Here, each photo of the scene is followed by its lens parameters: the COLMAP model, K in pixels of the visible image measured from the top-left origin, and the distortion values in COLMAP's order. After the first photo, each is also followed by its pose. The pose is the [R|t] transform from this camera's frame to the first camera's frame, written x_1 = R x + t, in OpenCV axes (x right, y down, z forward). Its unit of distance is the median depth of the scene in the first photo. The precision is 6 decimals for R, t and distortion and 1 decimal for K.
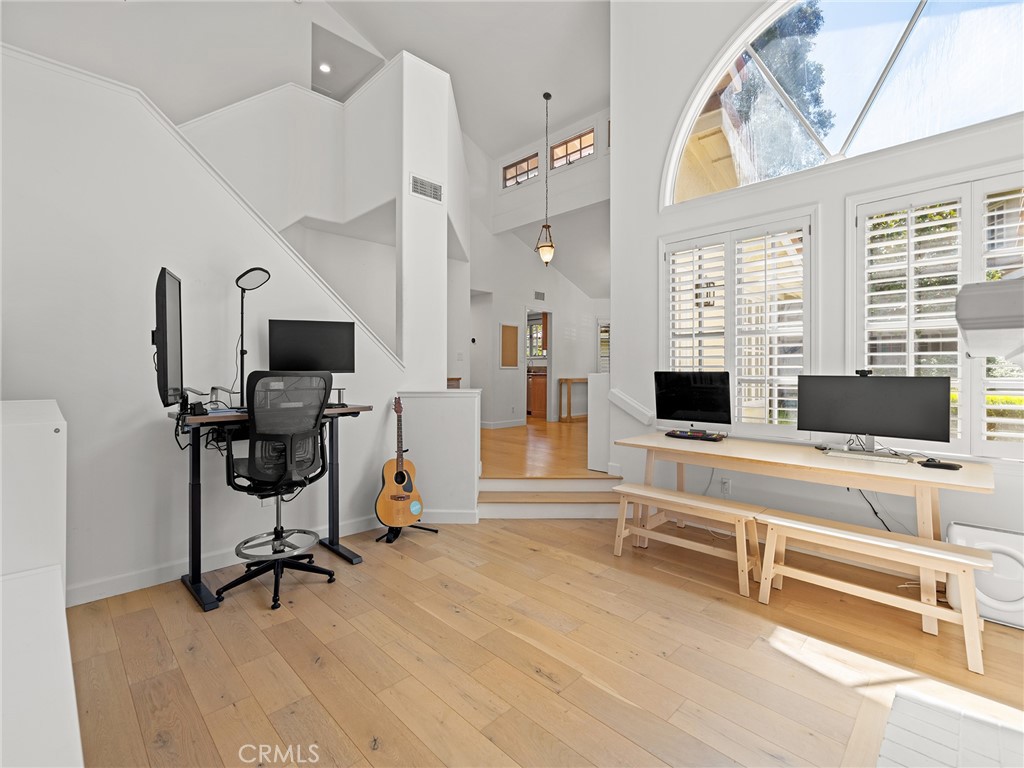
lens RADIAL K [[467.2, 0, 512.0], [0, 467.2, 384.0], [0, 0, 1]] dist [-0.001530, 0.000024]
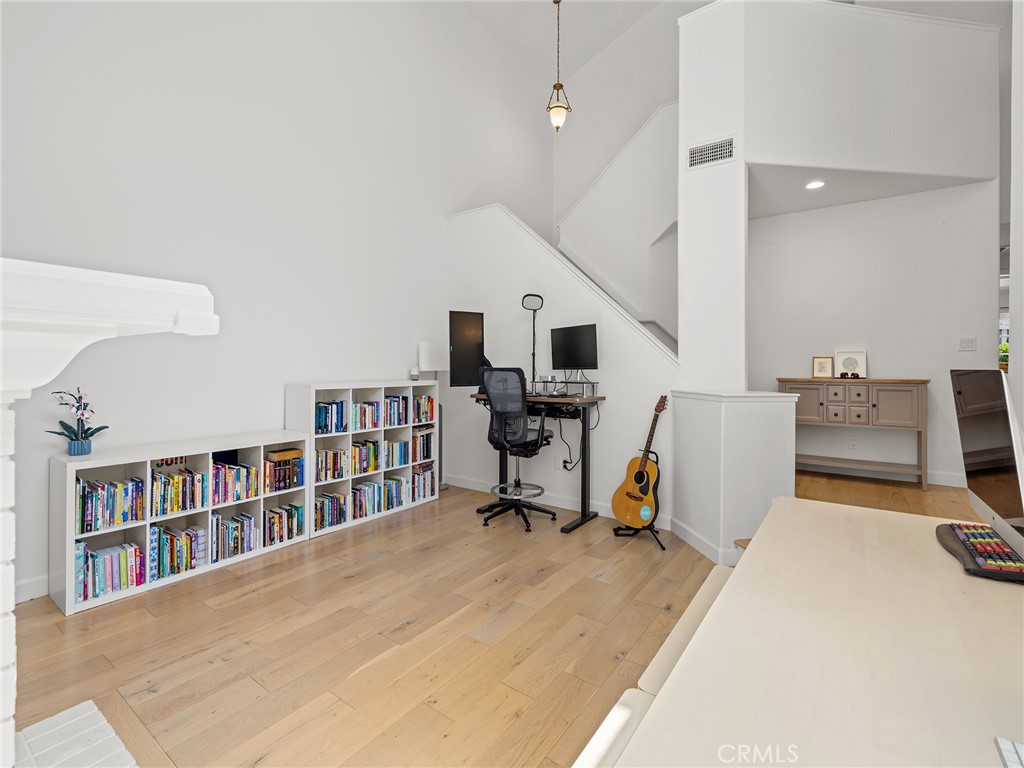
lens RADIAL K [[467.2, 0, 512.0], [0, 467.2, 384.0], [0, 0, 1]] dist [-0.001530, 0.000024]
pose [[0.157384, 0.033544, -0.986968, 0.813330], [-0.030212, 0.999119, 0.029139, -0.017806], [0.987075, 0.025233, 0.158258, 0.694718]]
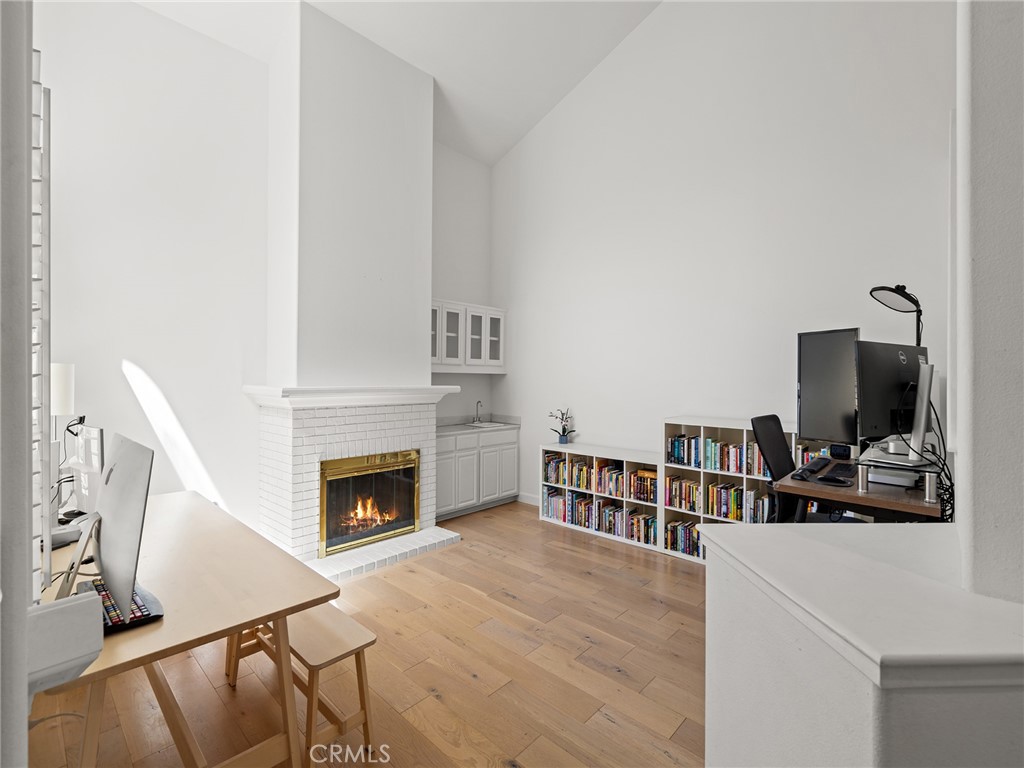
lens RADIAL K [[467.2, 0, 512.0], [0, 467.2, 384.0], [0, 0, 1]] dist [-0.001530, 0.000024]
pose [[-0.999452, -0.008397, -0.032010, 0.079594], [-0.009637, 0.999201, 0.038778, -0.111282], [0.031659, 0.039066, -0.998735, 1.680750]]
